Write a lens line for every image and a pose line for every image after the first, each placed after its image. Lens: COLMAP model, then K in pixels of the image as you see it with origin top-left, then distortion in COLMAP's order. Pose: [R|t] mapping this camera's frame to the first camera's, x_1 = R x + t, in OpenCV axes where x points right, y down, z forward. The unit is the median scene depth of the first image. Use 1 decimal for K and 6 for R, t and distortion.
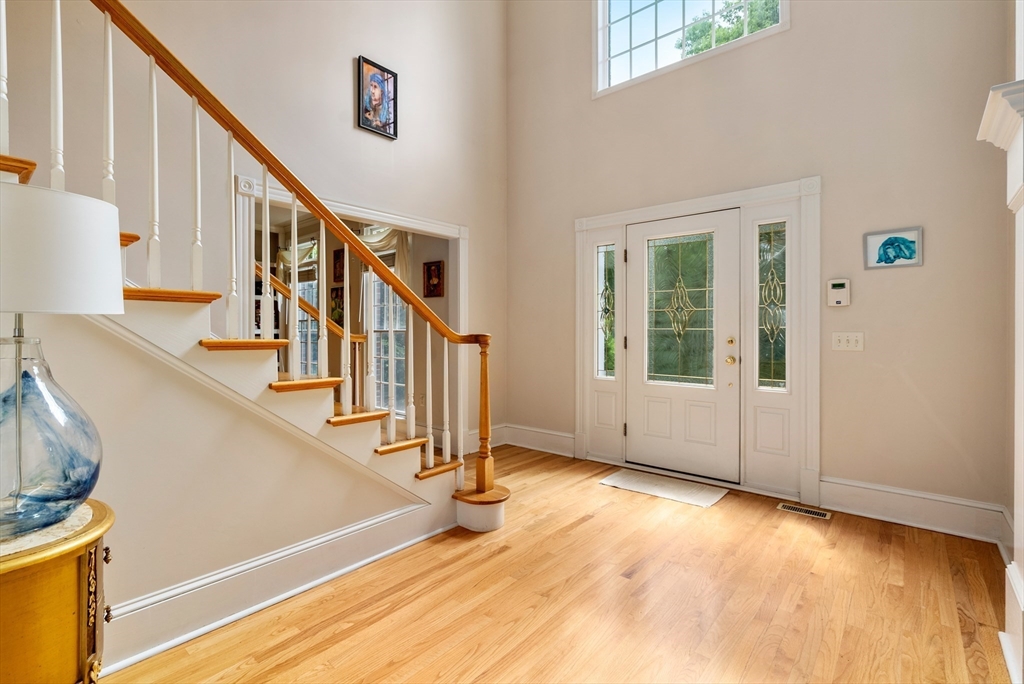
lens RADIAL K [[471.3, 0, 511.9], [0, 471.3, 338.2], [0, 0, 1]] dist [-0.011289, 0.004387]
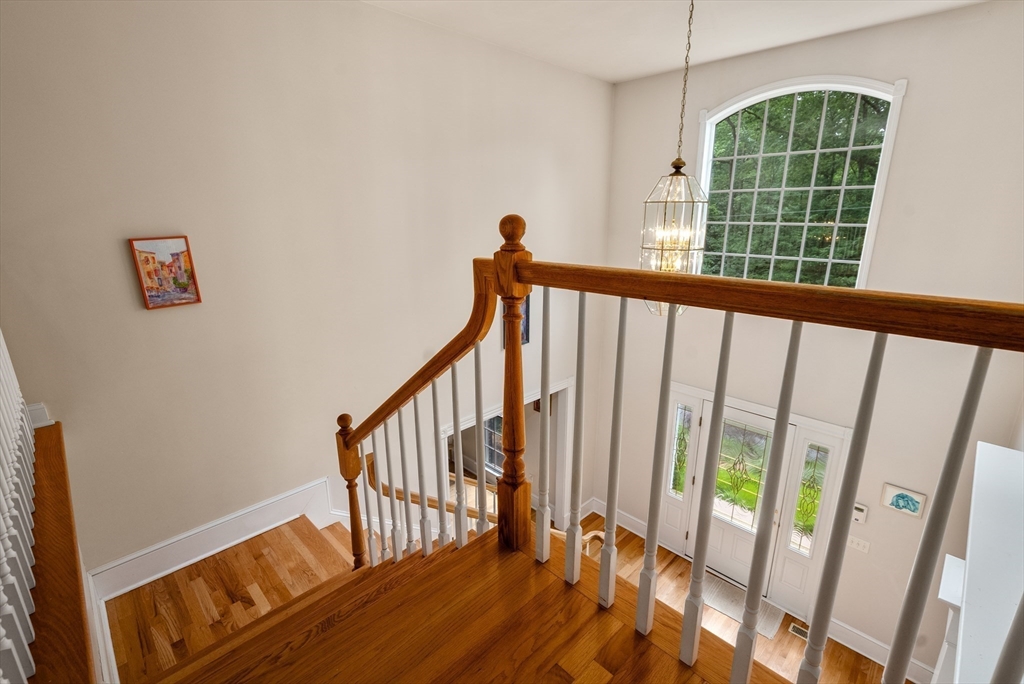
lens RADIAL K [[471.3, 0, 515.4], [0, 471.3, 347.7], [0, 0, 1]] dist [-0.011289, 0.004387]
pose [[0.997373, 0.022960, -0.068701, -0.216003], [-0.004172, 0.965069, 0.261962, -0.847660], [0.072316, -0.260987, 0.962630, -0.262638]]
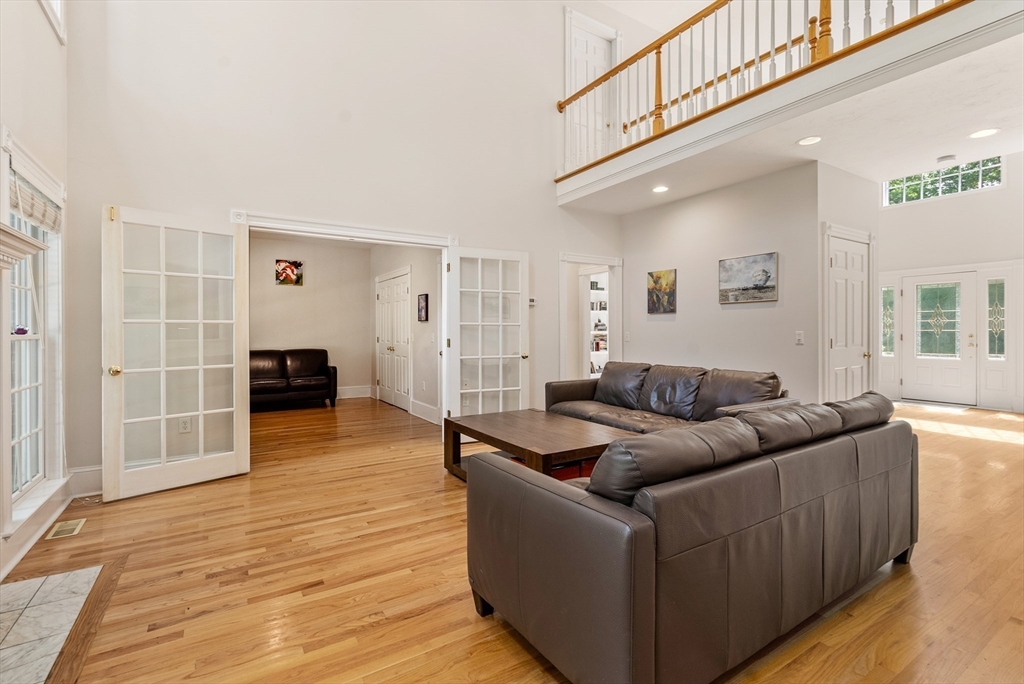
lens RADIAL K [[471.3, 0, 513.4], [0, 471.3, 333.7], [0, 0, 1]] dist [-0.011289, 0.004387]
pose [[0.957043, 0.001431, -0.289944, -0.860429], [-0.005167, 0.999913, -0.012122, 0.031297], [0.289901, 0.013100, 0.956967, -1.546439]]
